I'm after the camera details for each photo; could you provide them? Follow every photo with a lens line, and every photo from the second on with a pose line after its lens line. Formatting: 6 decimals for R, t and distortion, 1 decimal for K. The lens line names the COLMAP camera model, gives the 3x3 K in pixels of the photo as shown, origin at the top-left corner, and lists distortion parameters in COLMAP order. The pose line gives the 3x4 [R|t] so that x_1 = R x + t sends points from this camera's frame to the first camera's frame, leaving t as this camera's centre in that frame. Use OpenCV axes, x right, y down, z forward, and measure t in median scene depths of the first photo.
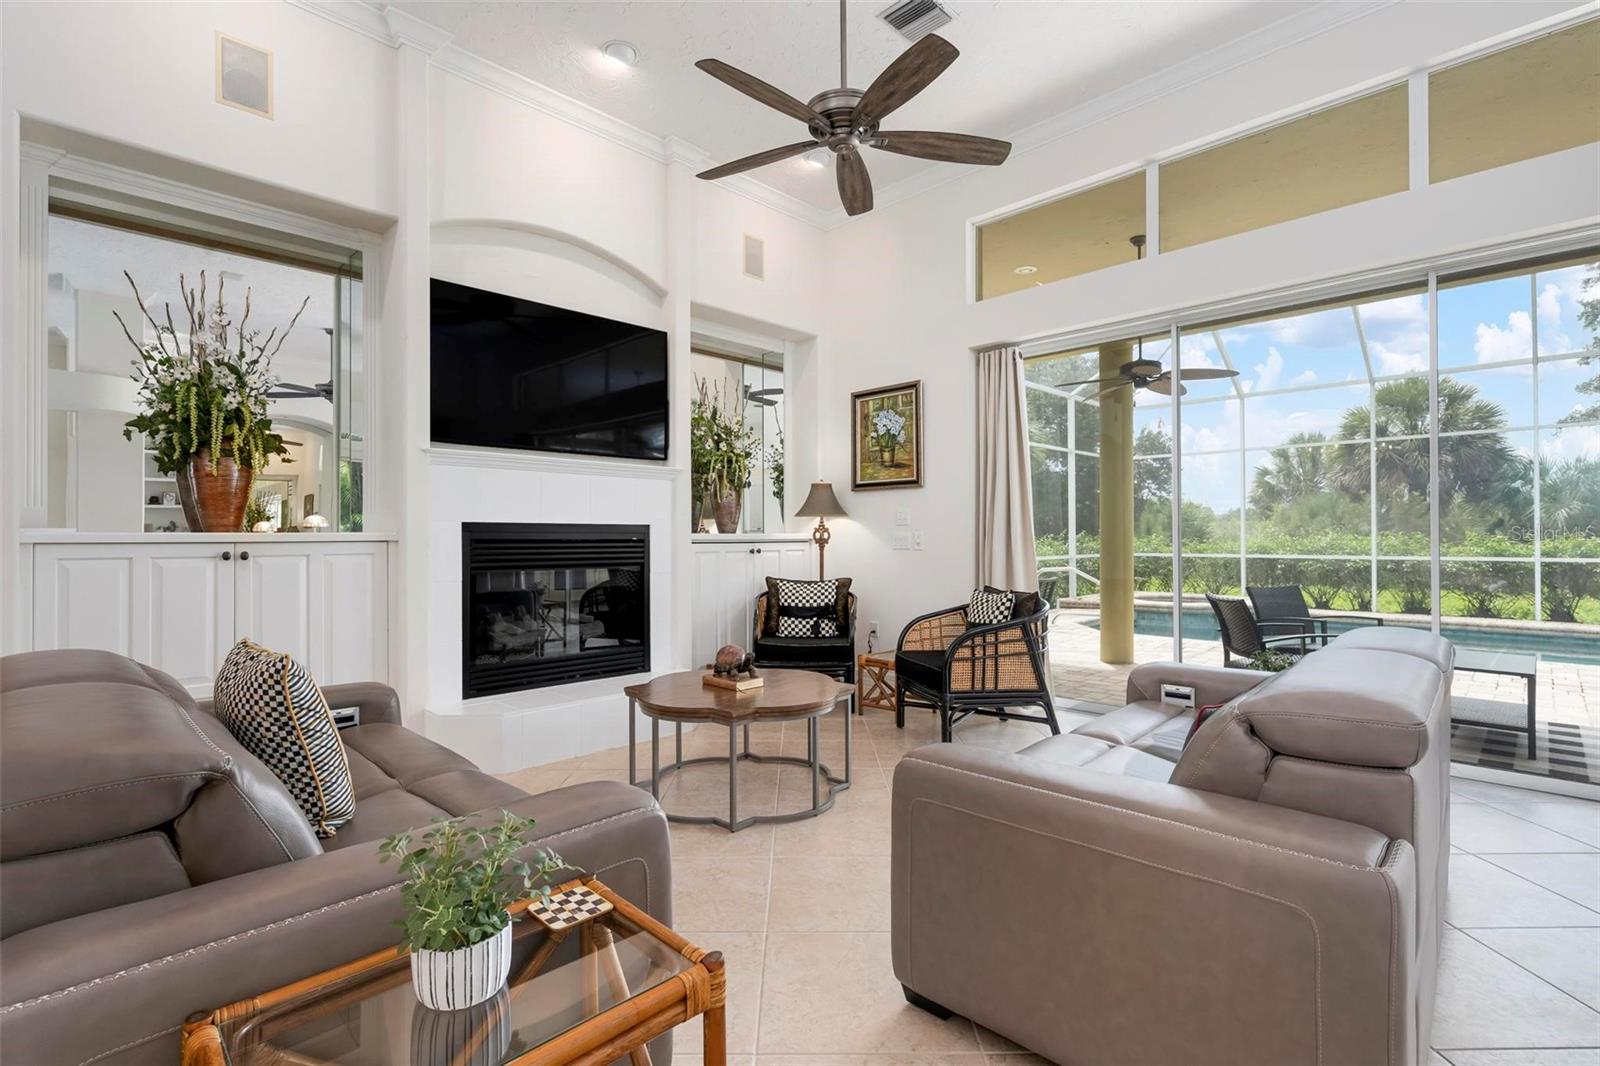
lens RADIAL K [[737.9, 0, 805.6], [0, 737.9, 533.9], [0, 0, 1]] dist [0.000354, -0.000090]
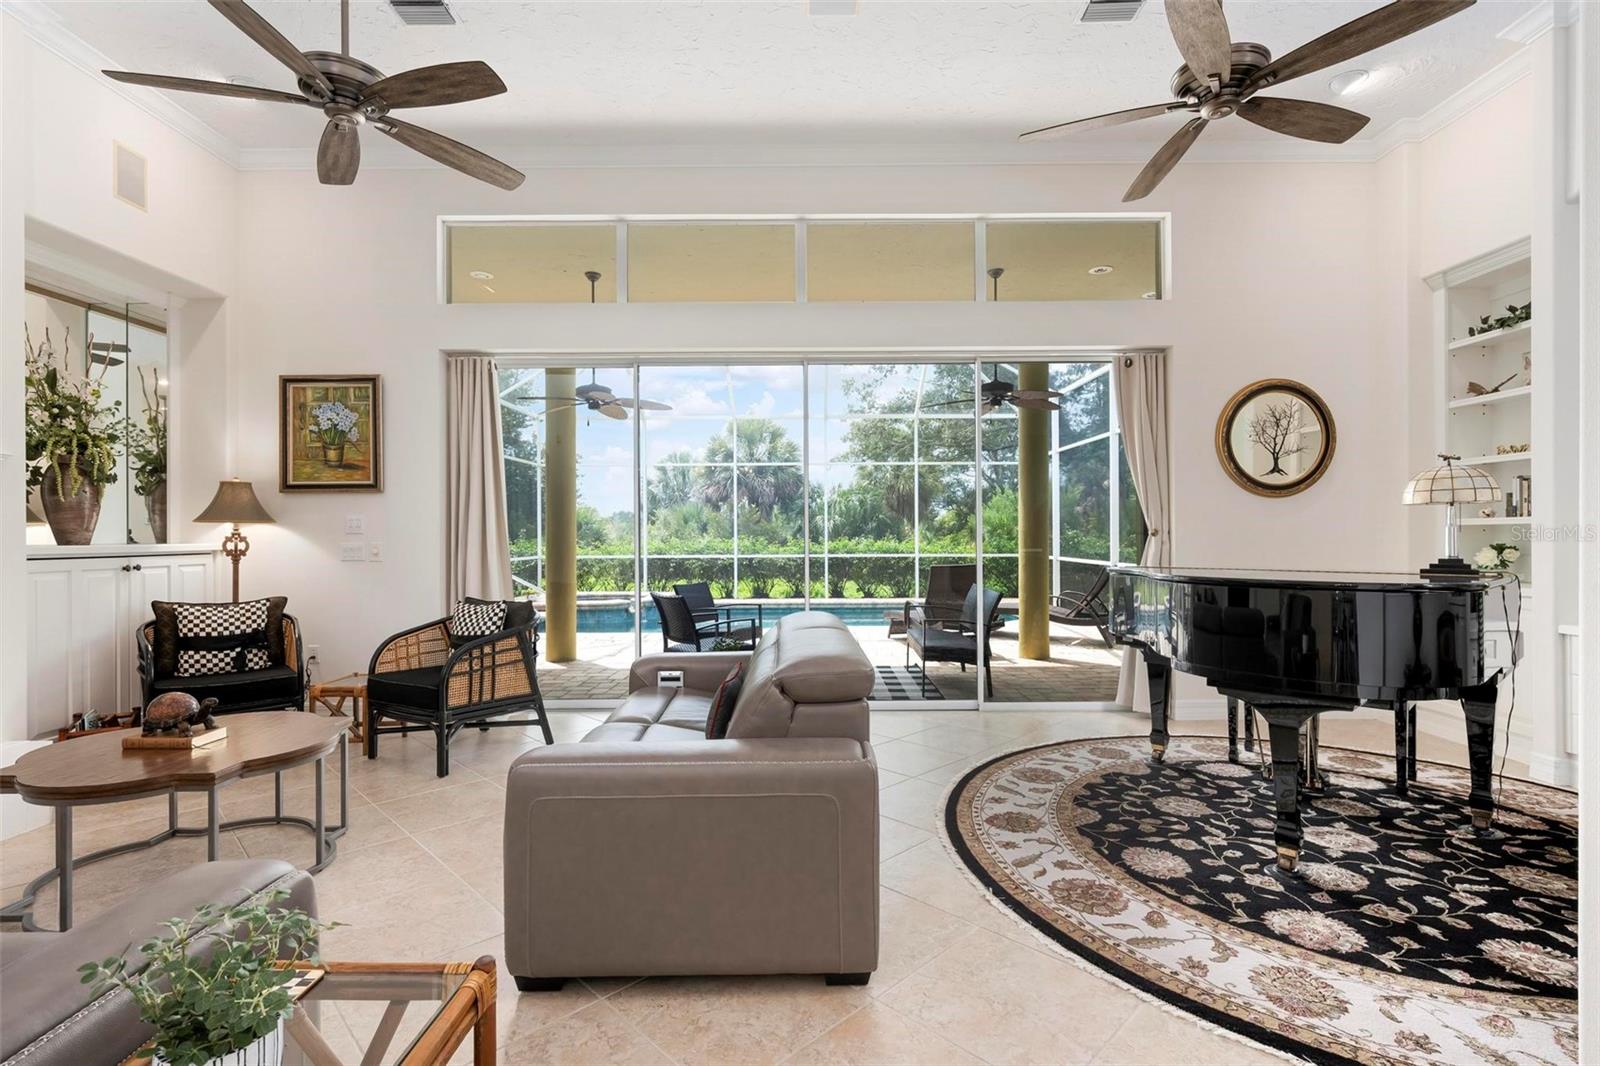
lens RADIAL K [[746.6, 0, 803.8], [0, 746.6, 534.0], [0, 0, 1]] dist [-0.000898, 0.000365]
pose [[0.716100, 0.001614, 0.697996, -0.130000], [-0.001062, 0.999999, -0.001224, -0.013390], [-0.697997, 0.000135, 0.716101, -0.027784]]
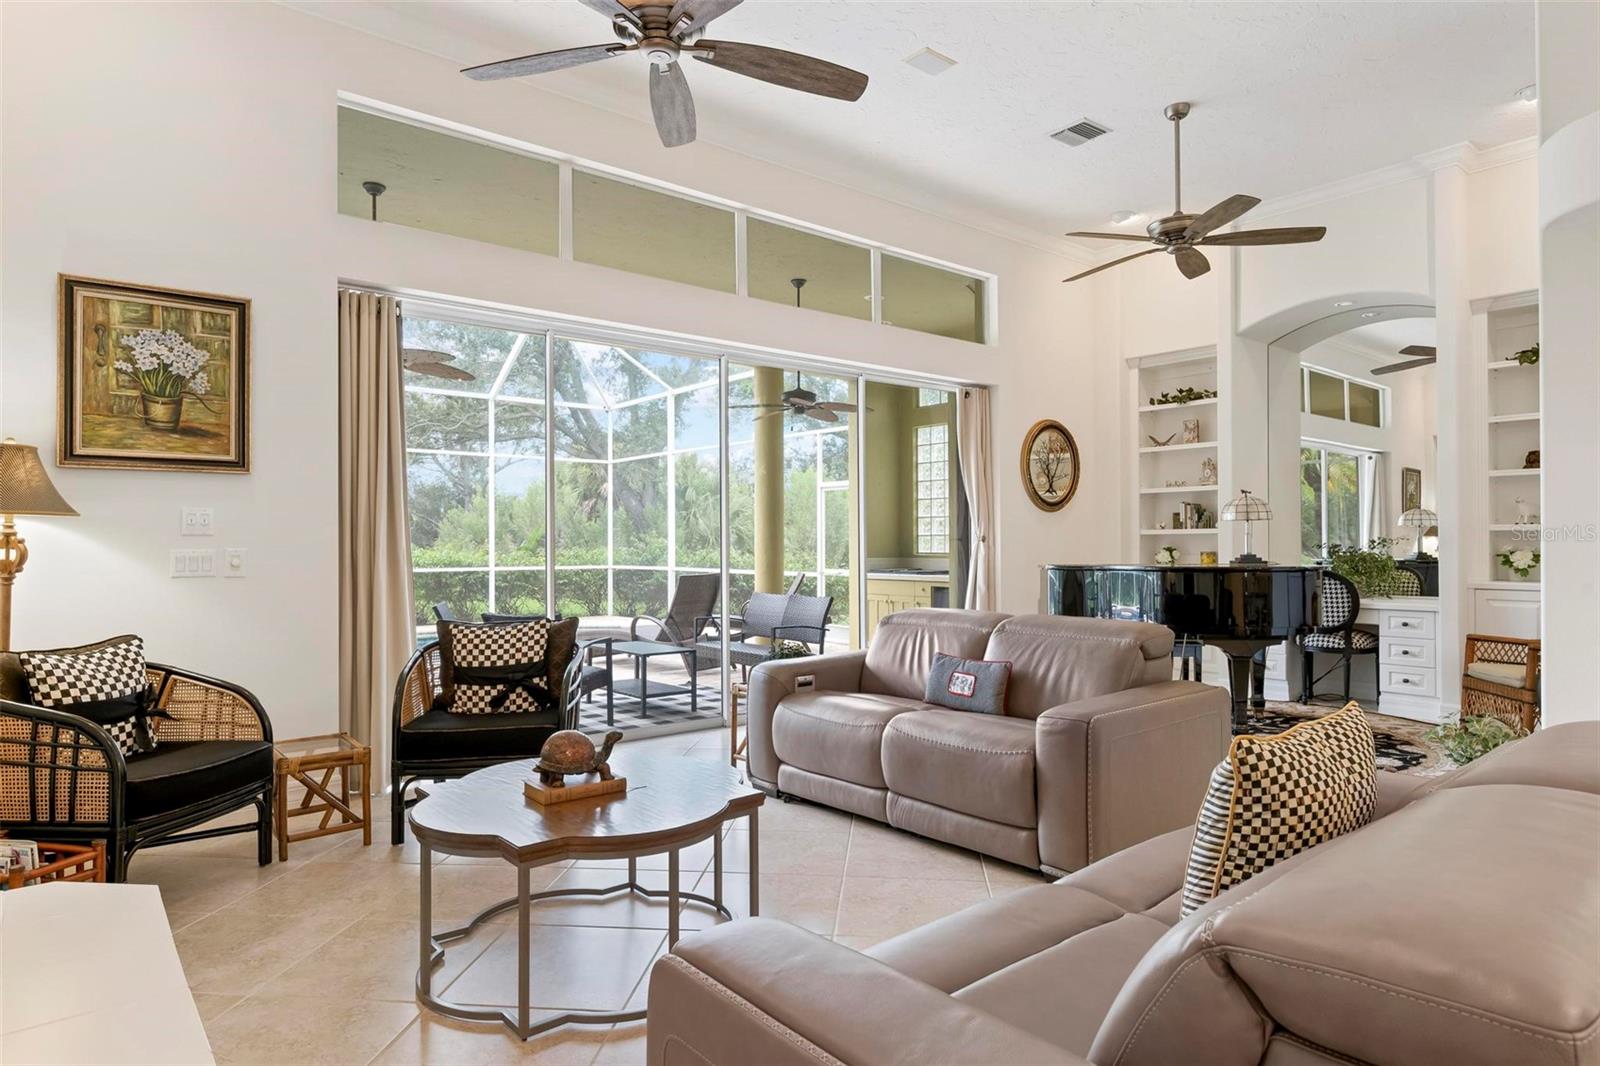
lens RADIAL K [[925.3, 0, 800.0], [0, 925.3, 533.0], [0, 0, 1]] dist [-0.002744, -0.002212]
pose [[0.109645, 0.014225, 0.993869, -0.643483], [-0.000585, 0.999898, -0.014247, -0.004336], [-0.993971, 0.000981, 0.109643, 0.536892]]
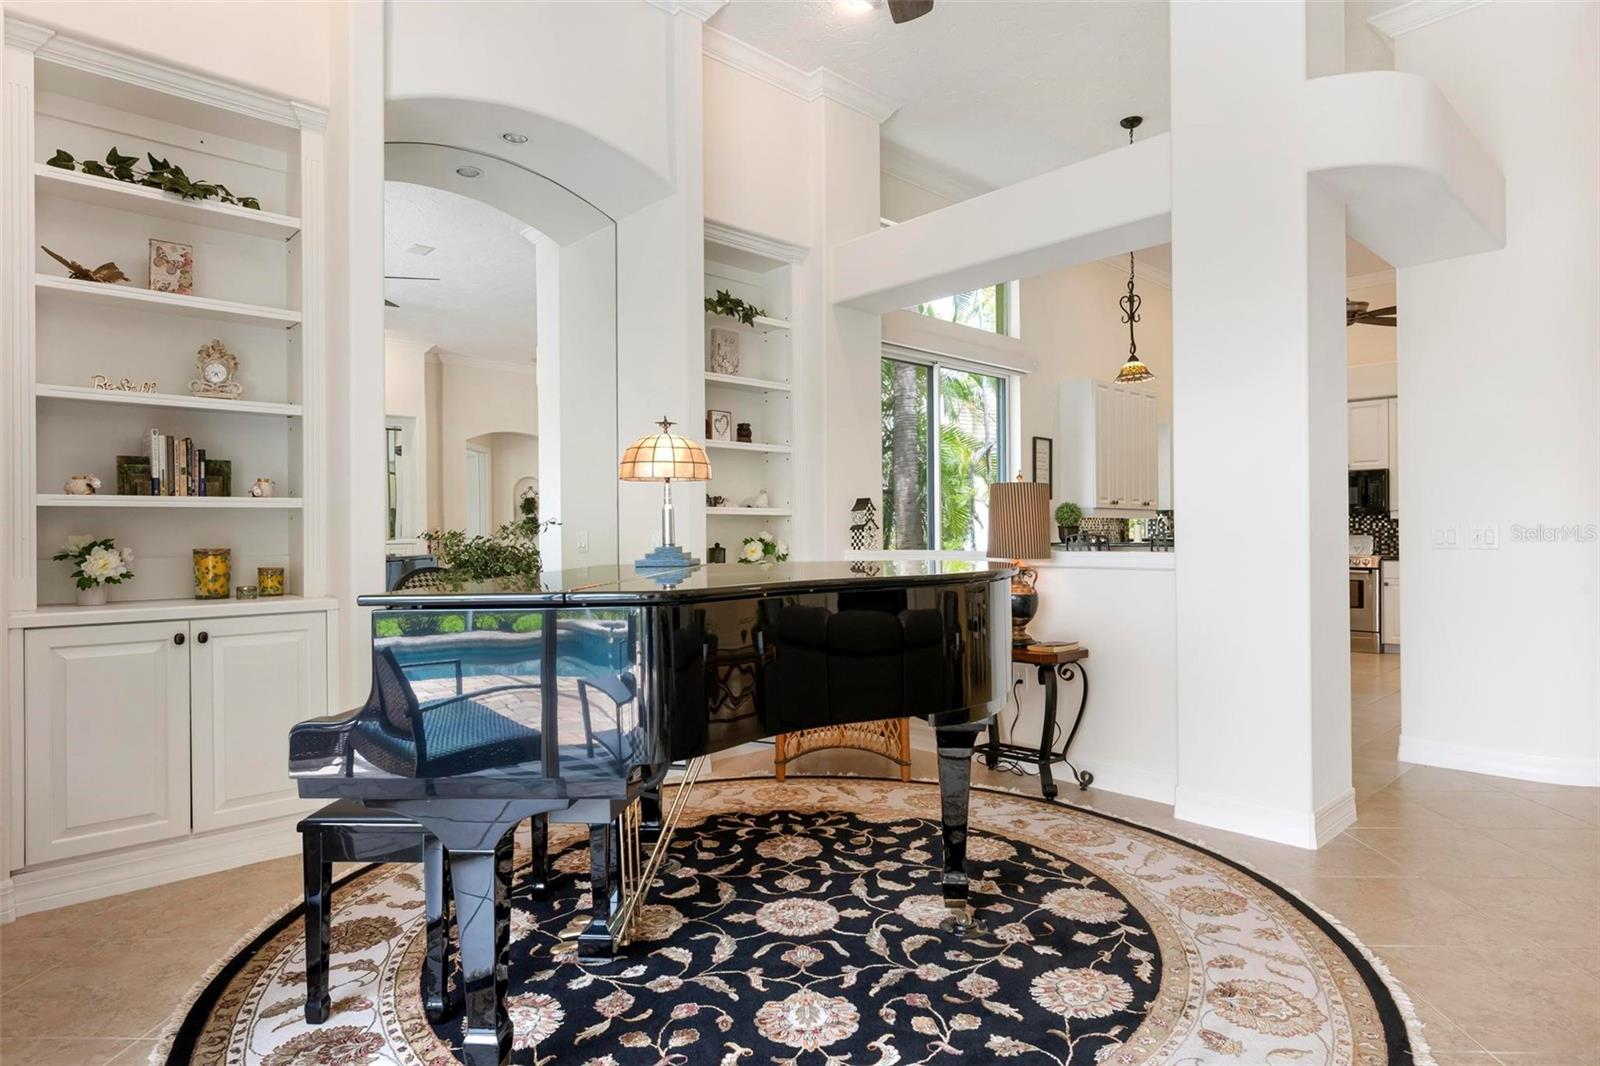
lens RADIAL K [[908.0, 0, 800.0], [0, 908.0, 533.0], [0, 0, 1]] dist [0.000082, 0.000496]
pose [[-0.999060, 0.010423, 0.042085, 0.618121], [0.010375, 0.999945, -0.001362, -0.001427], [-0.042097, -0.000924, -0.999113, 0.703225]]
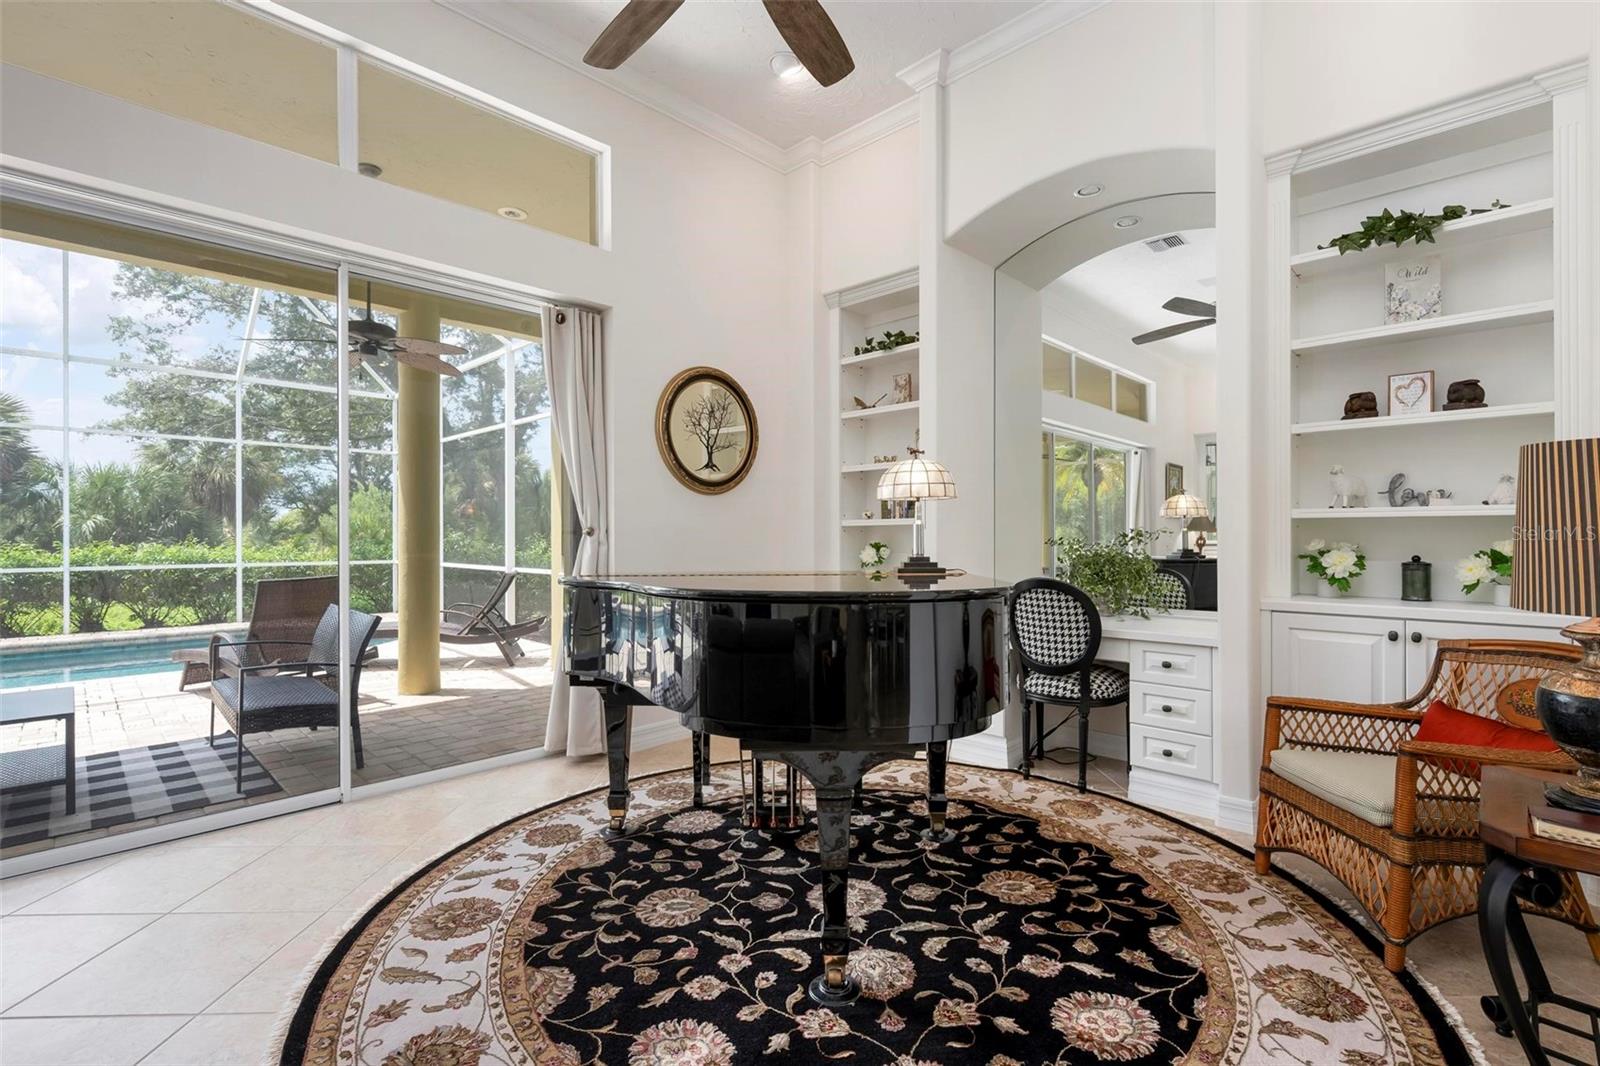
lens RADIAL K [[728.7, 0, 804.5], [0, 728.7, 534.4], [0, 0, 1]] dist [0.000094, -0.000093]
pose [[-0.006645, 0.006784, 0.999955, 0.125079], [0.000119, 0.999977, -0.006783, -0.007898], [-0.999978, 0.000074, -0.006645, 0.145267]]
